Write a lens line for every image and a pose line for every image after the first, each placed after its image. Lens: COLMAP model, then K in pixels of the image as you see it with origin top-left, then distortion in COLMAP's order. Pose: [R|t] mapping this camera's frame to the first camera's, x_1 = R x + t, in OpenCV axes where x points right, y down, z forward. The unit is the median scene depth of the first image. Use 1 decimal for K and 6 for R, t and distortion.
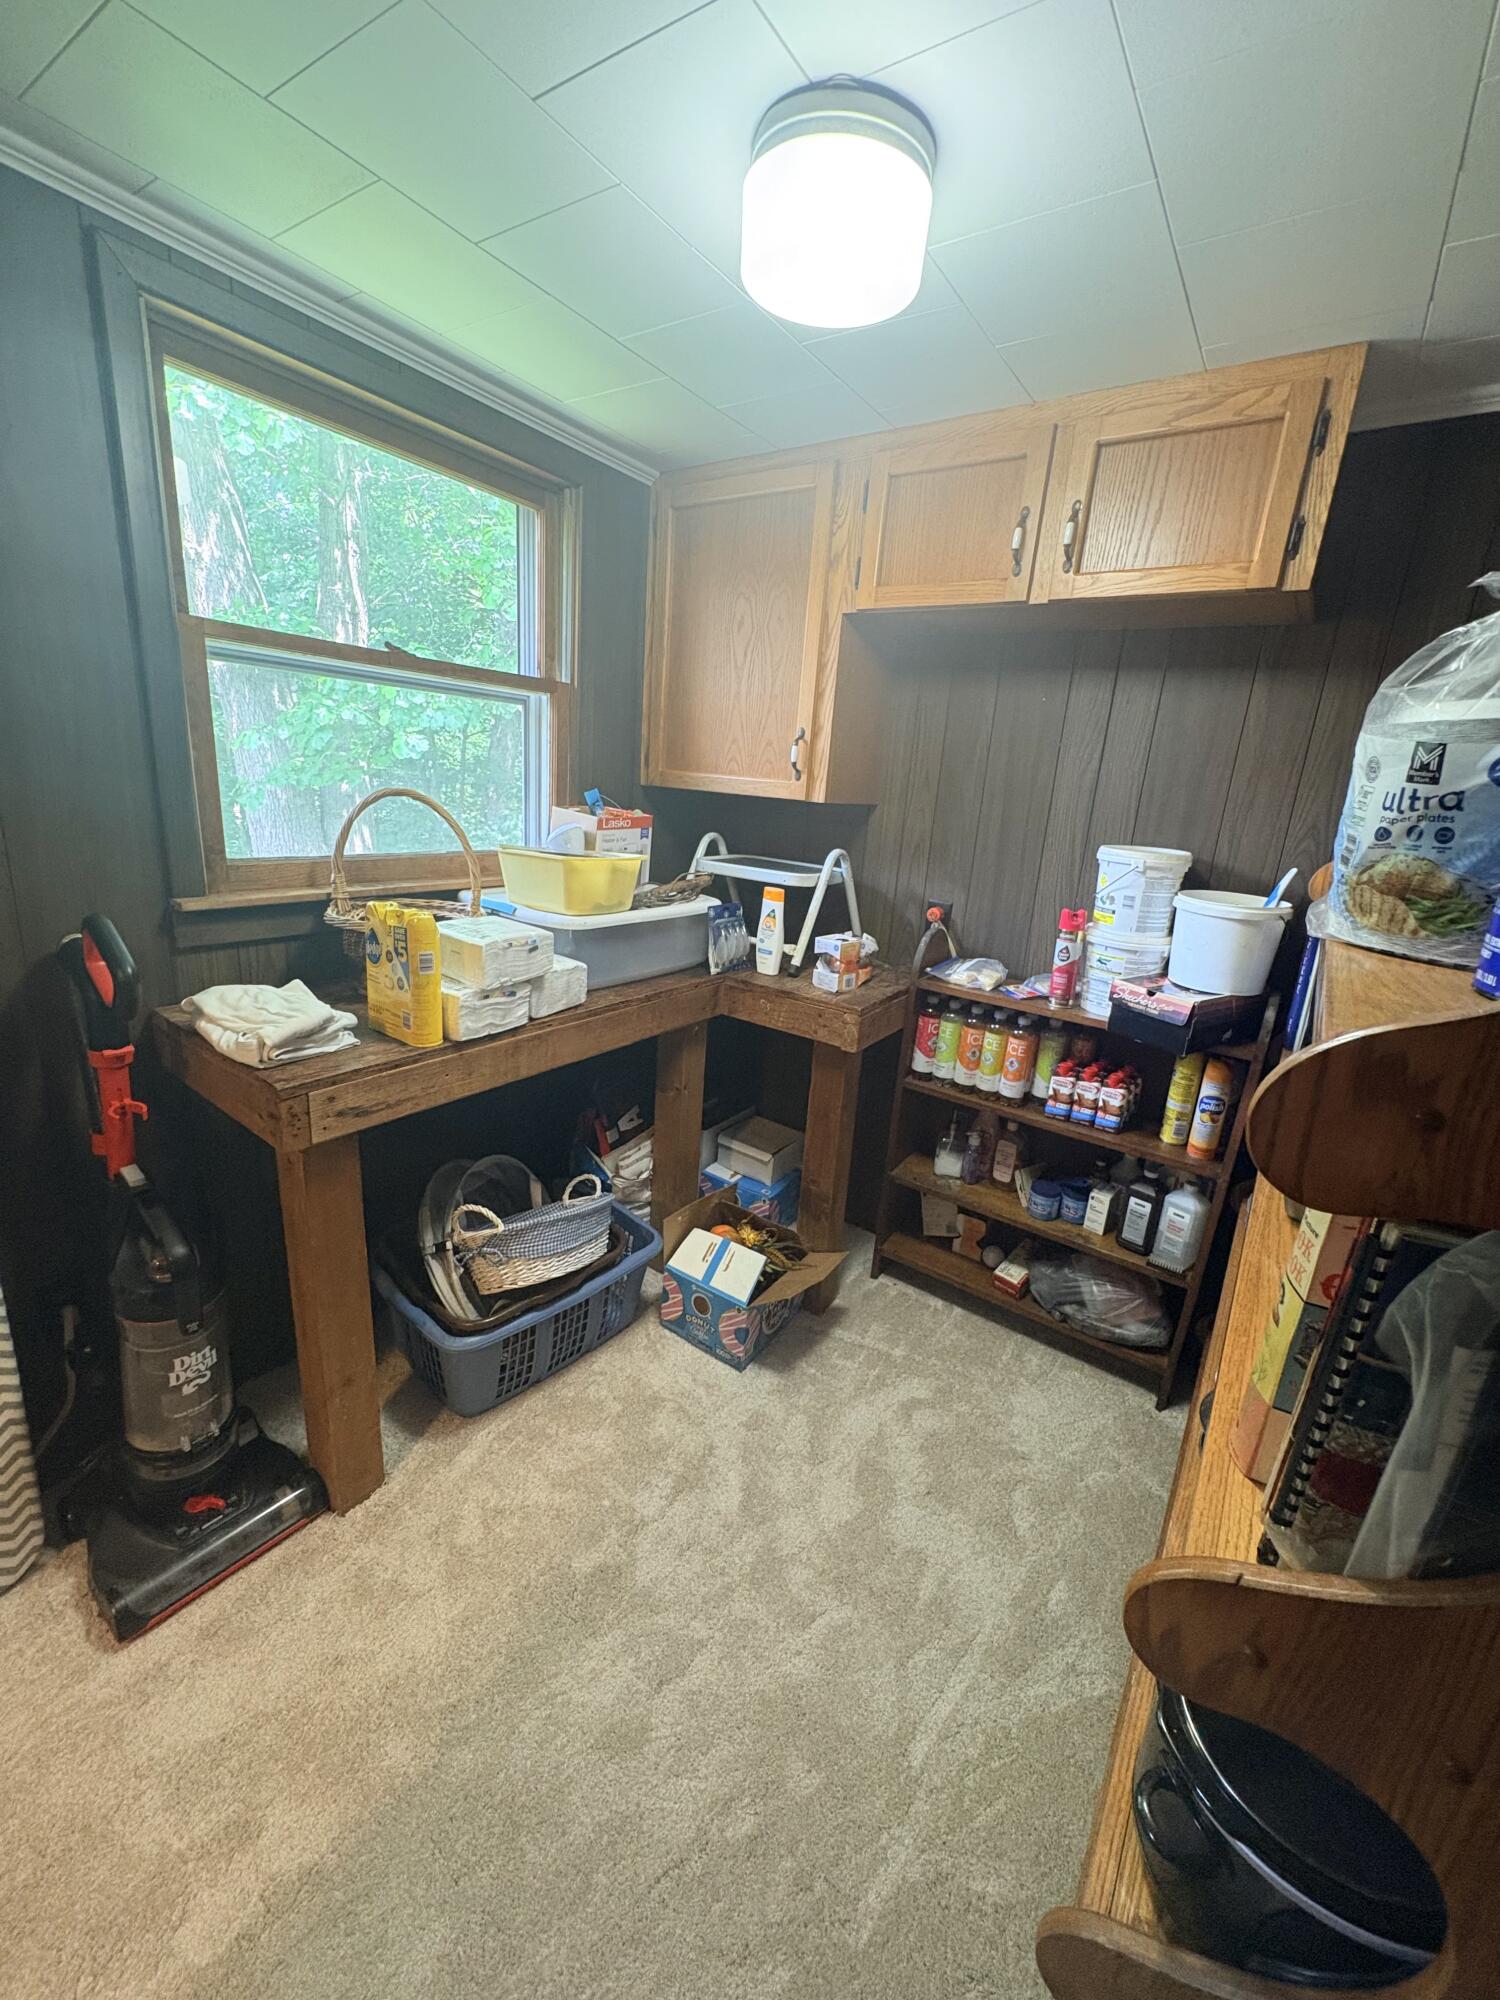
lens RADIAL K [[794.0, 0, 754.1], [0, 794.0, 1001.6], [0, 0, 1]] dist [-0.002248, 0.001258]
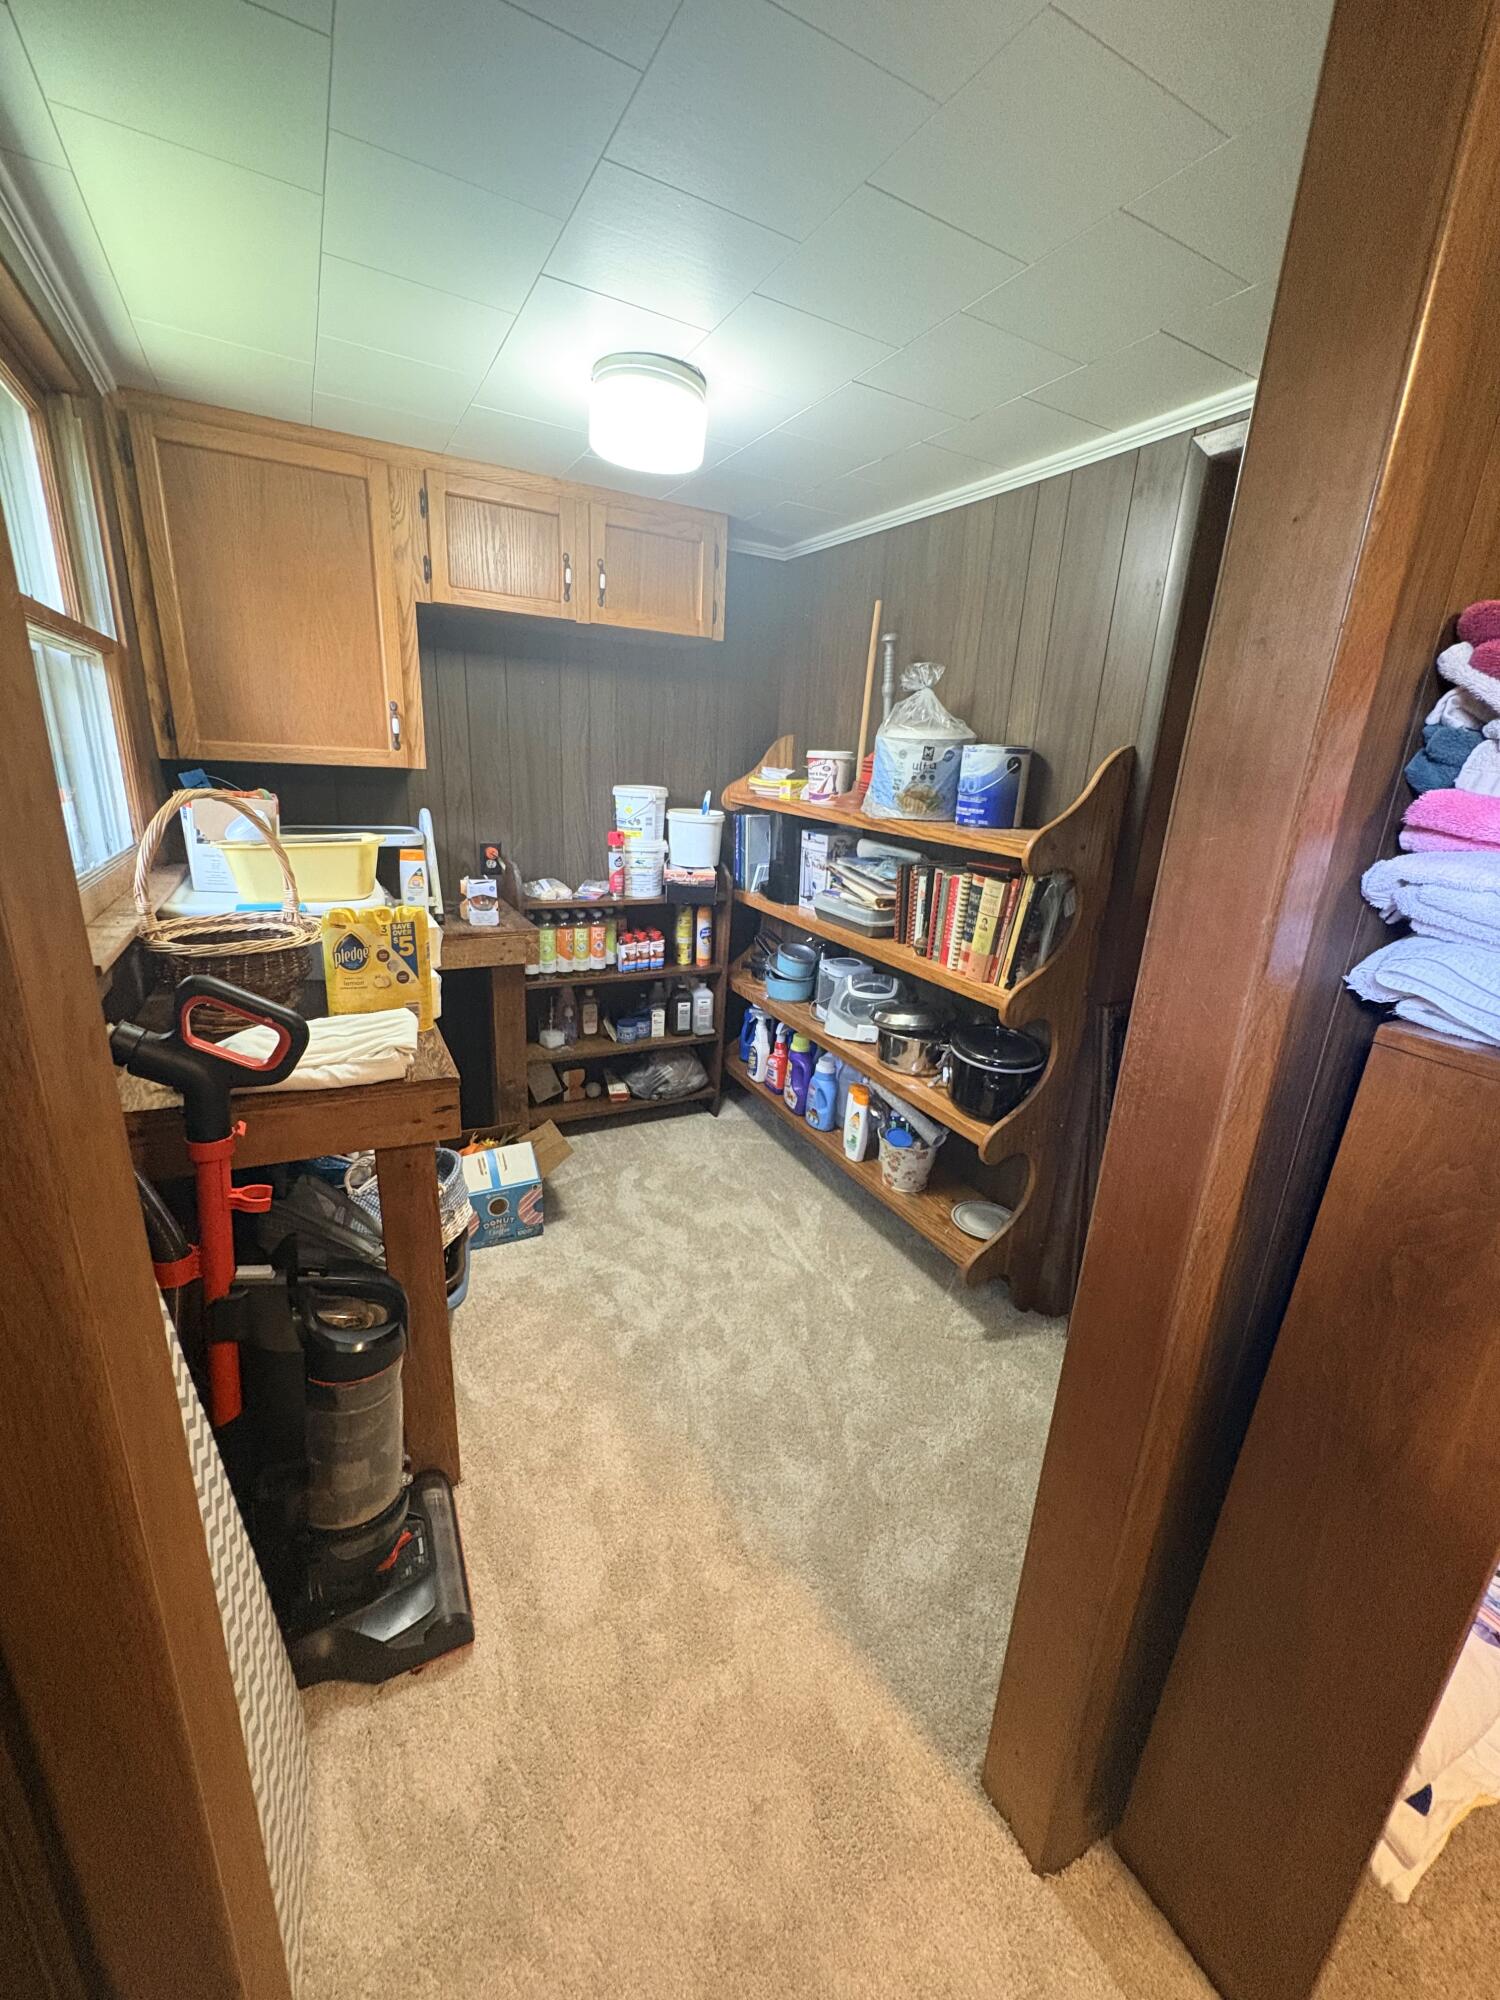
lens RADIAL K [[794.0, 0, 747.9], [0, 794.0, 1000.0], [0, 0, 1]] dist [-0.002248, 0.001258]
pose [[0.455873, -0.307388, 0.835280, -0.807524], [0.229962, 0.947283, 0.223098, -0.088622], [-0.859824, 0.090378, 0.502528, 0.061291]]
